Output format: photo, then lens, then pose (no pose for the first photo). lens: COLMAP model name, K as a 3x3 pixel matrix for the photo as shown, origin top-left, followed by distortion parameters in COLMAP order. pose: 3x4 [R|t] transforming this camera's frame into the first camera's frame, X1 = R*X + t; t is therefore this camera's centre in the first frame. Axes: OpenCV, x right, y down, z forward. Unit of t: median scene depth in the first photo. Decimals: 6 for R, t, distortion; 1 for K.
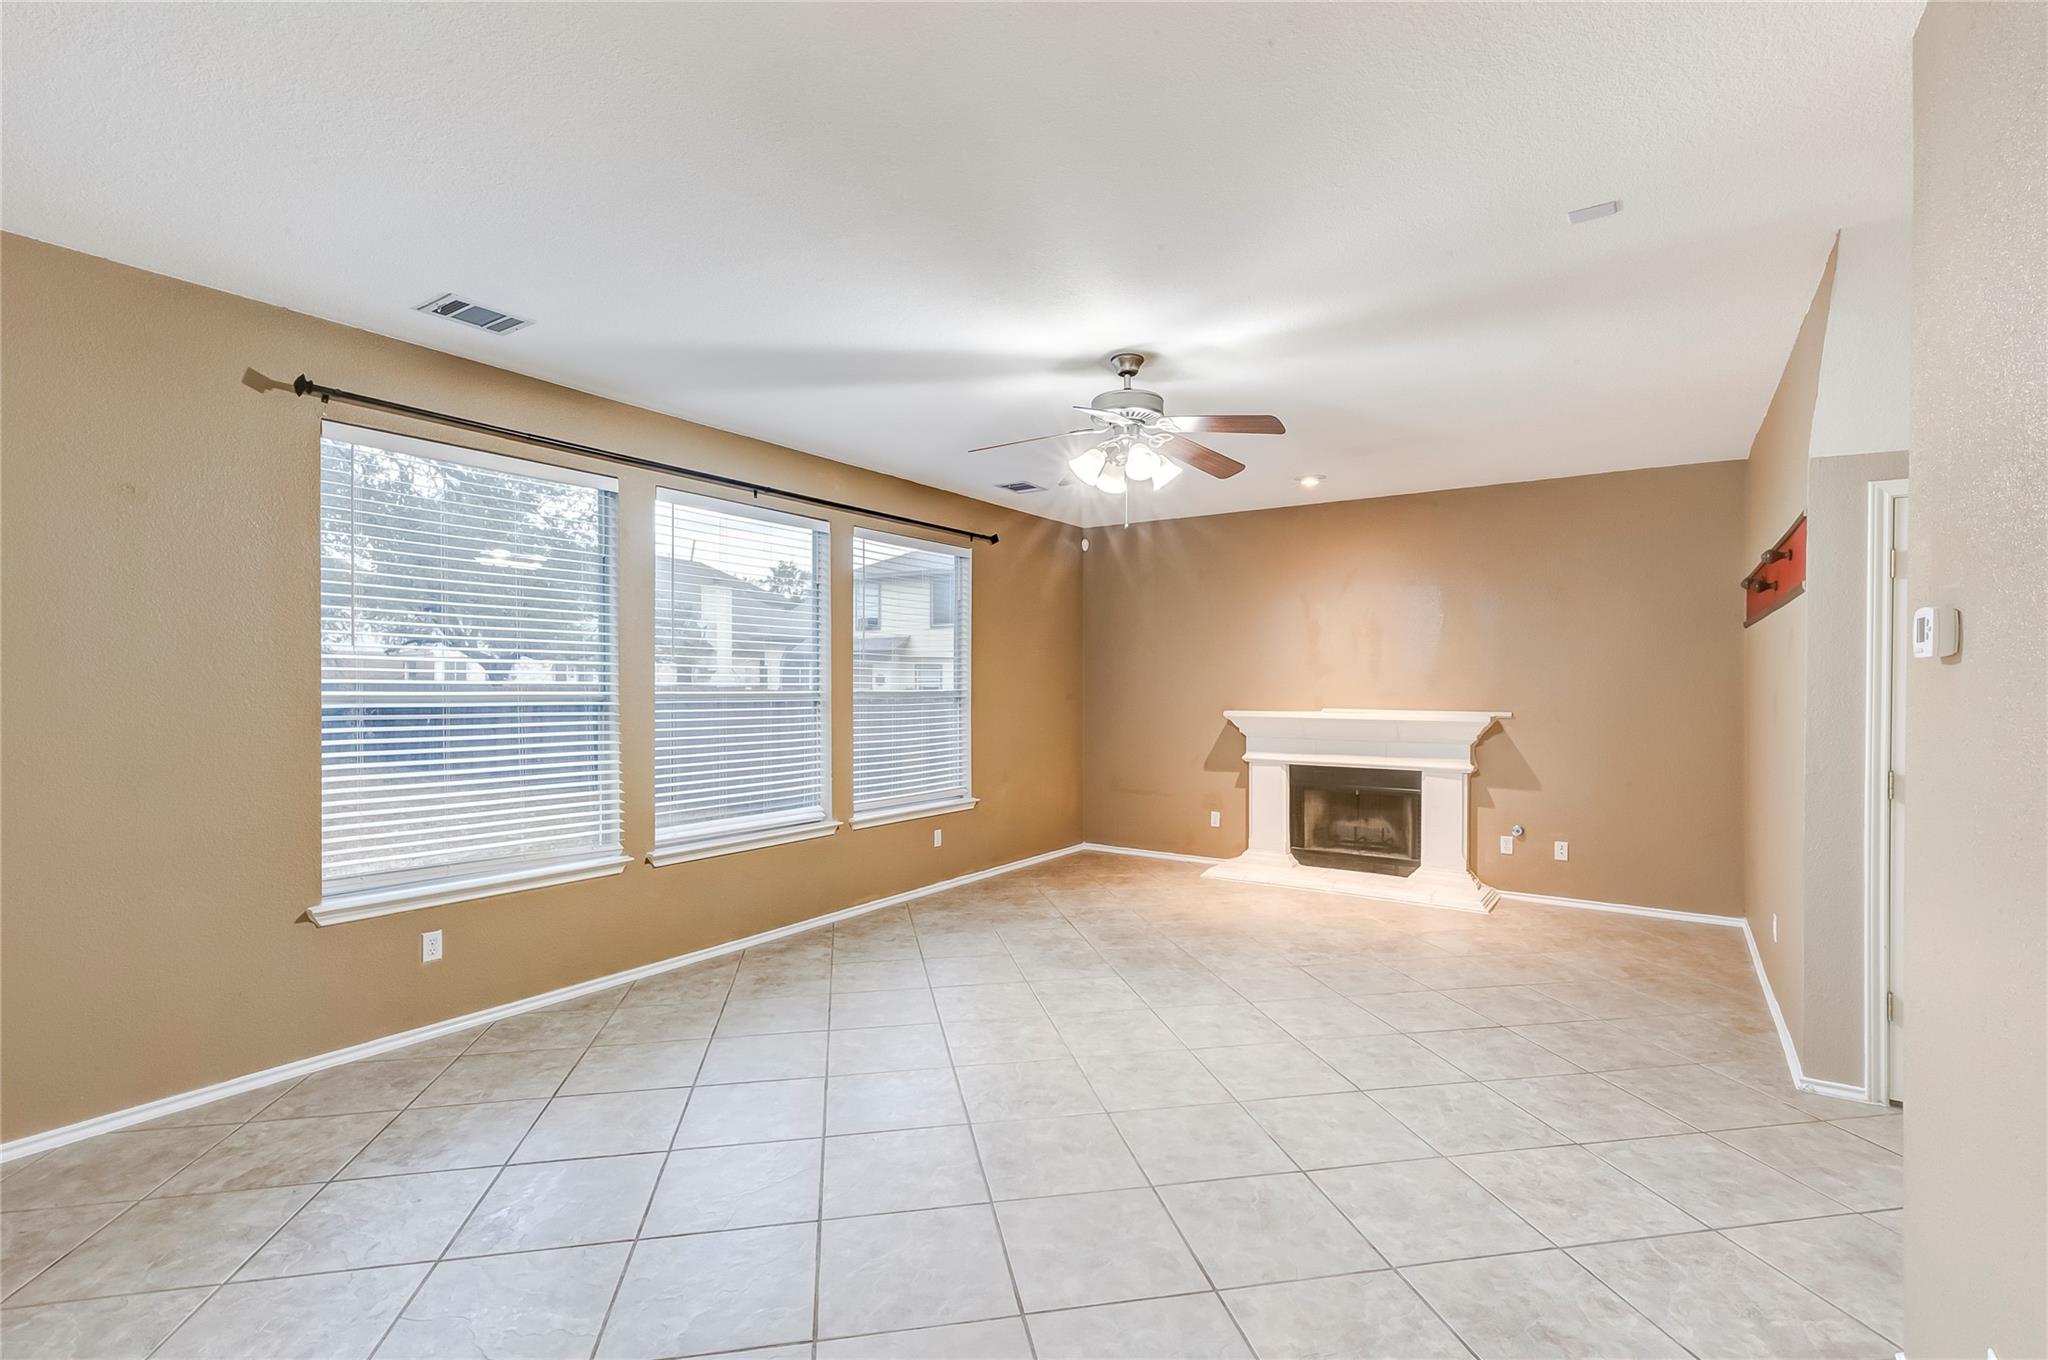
lens RADIAL K [[932.1, 0, 1021.4], [0, 932.1, 684.4], [0, 0, 1]] dist [0.003797, -0.000455]
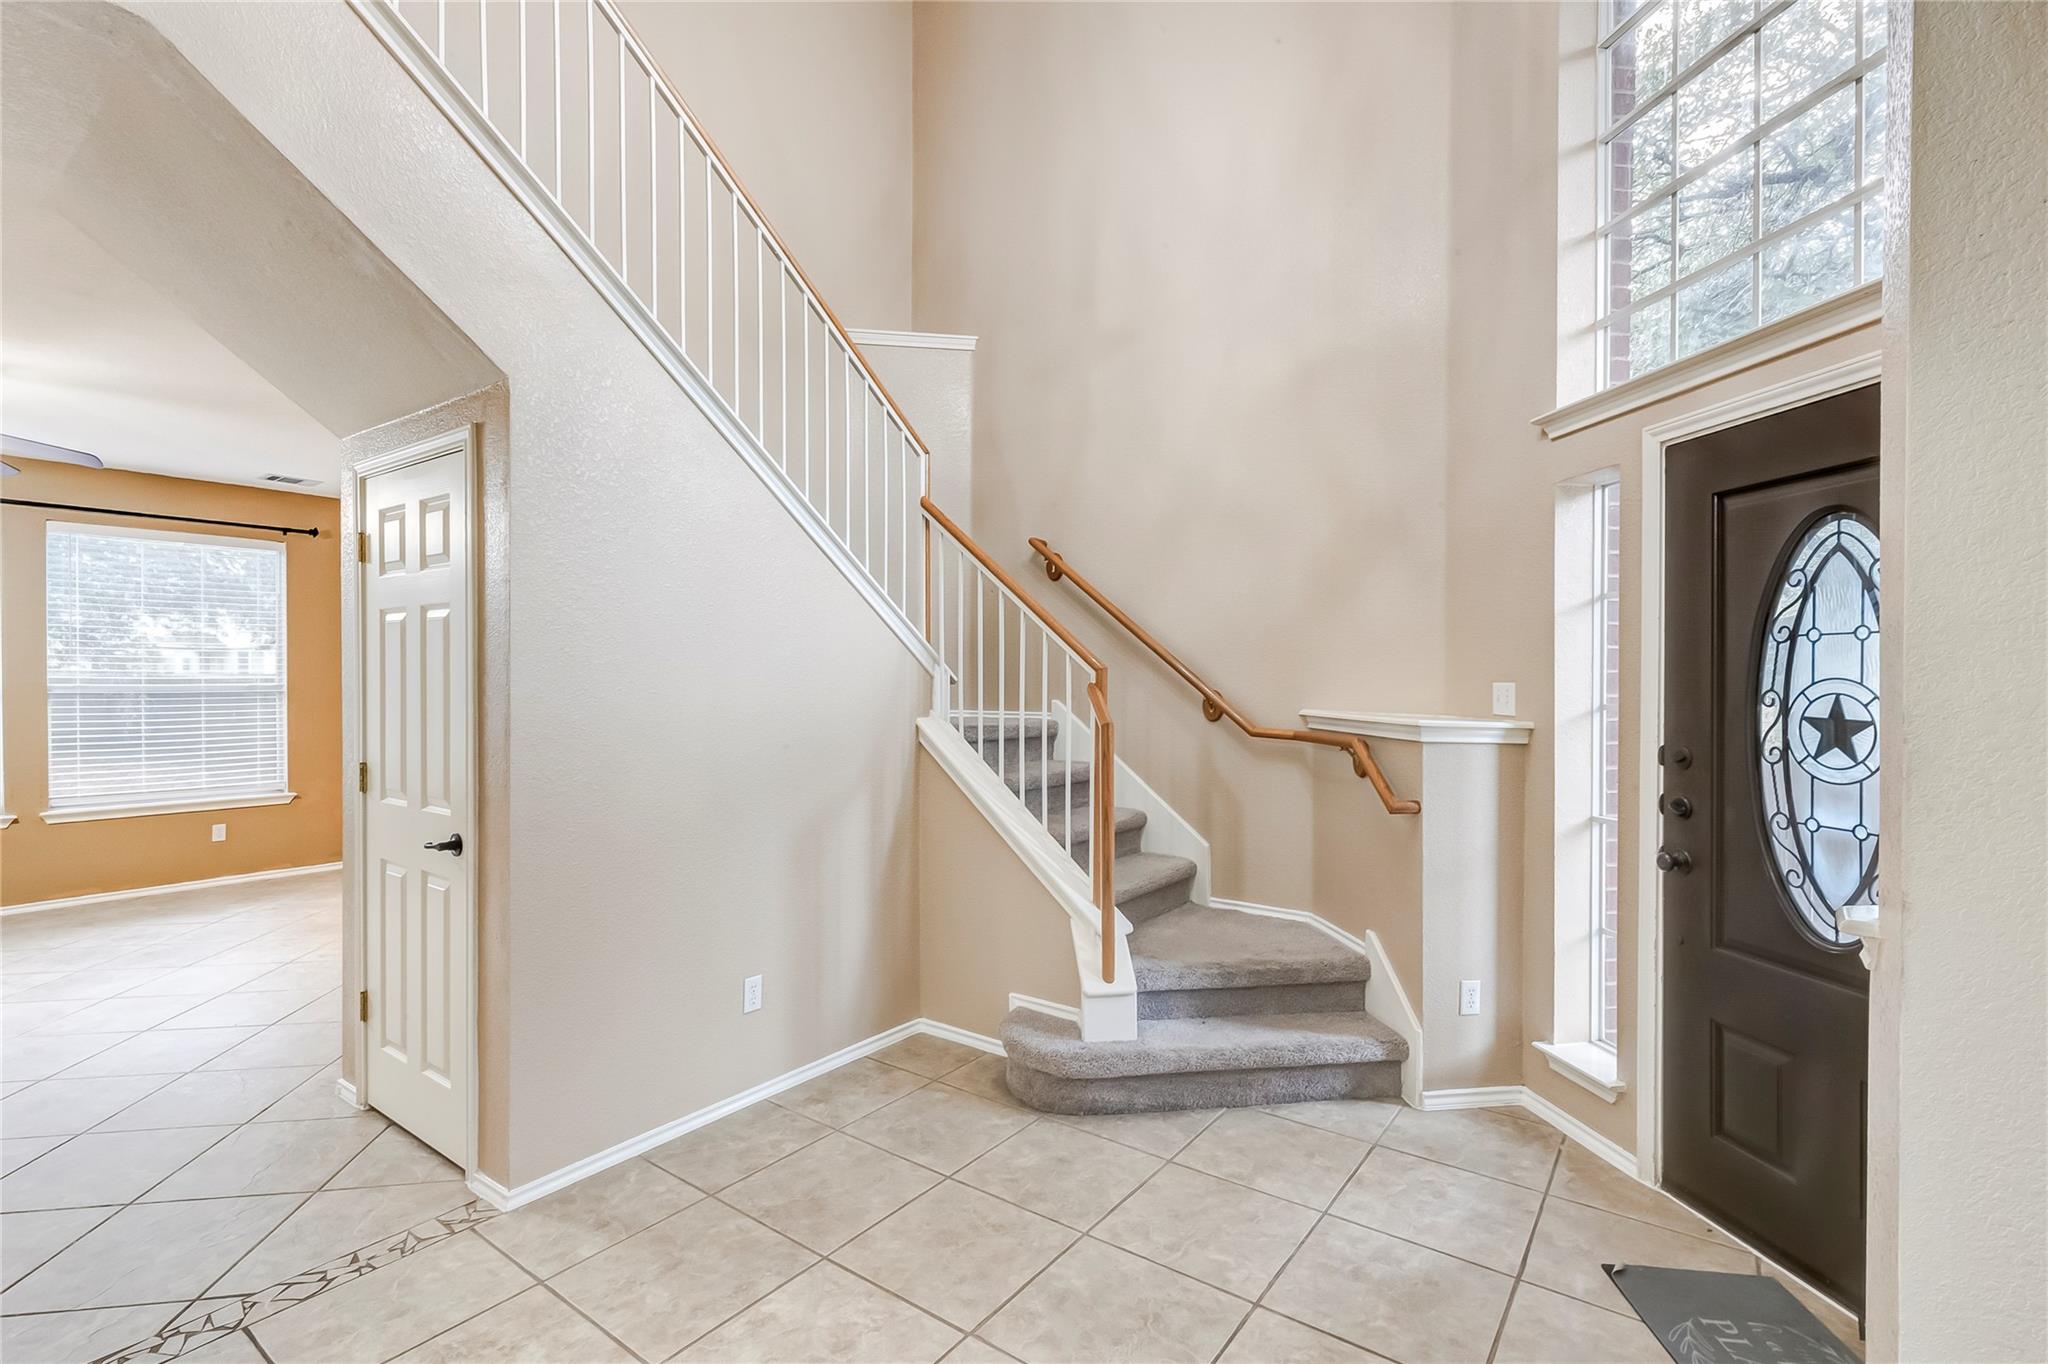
lens RADIAL K [[932.1, 0, 1017.8], [0, 932.1, 679.2], [0, 0, 1]] dist [0.003797, -0.000455]
pose [[0.998913, -0.004736, -0.046377, 1.016483], [0.004764, 0.999989, 0.000501, 0.004839], [0.046375, -0.000721, 0.998924, 0.045273]]
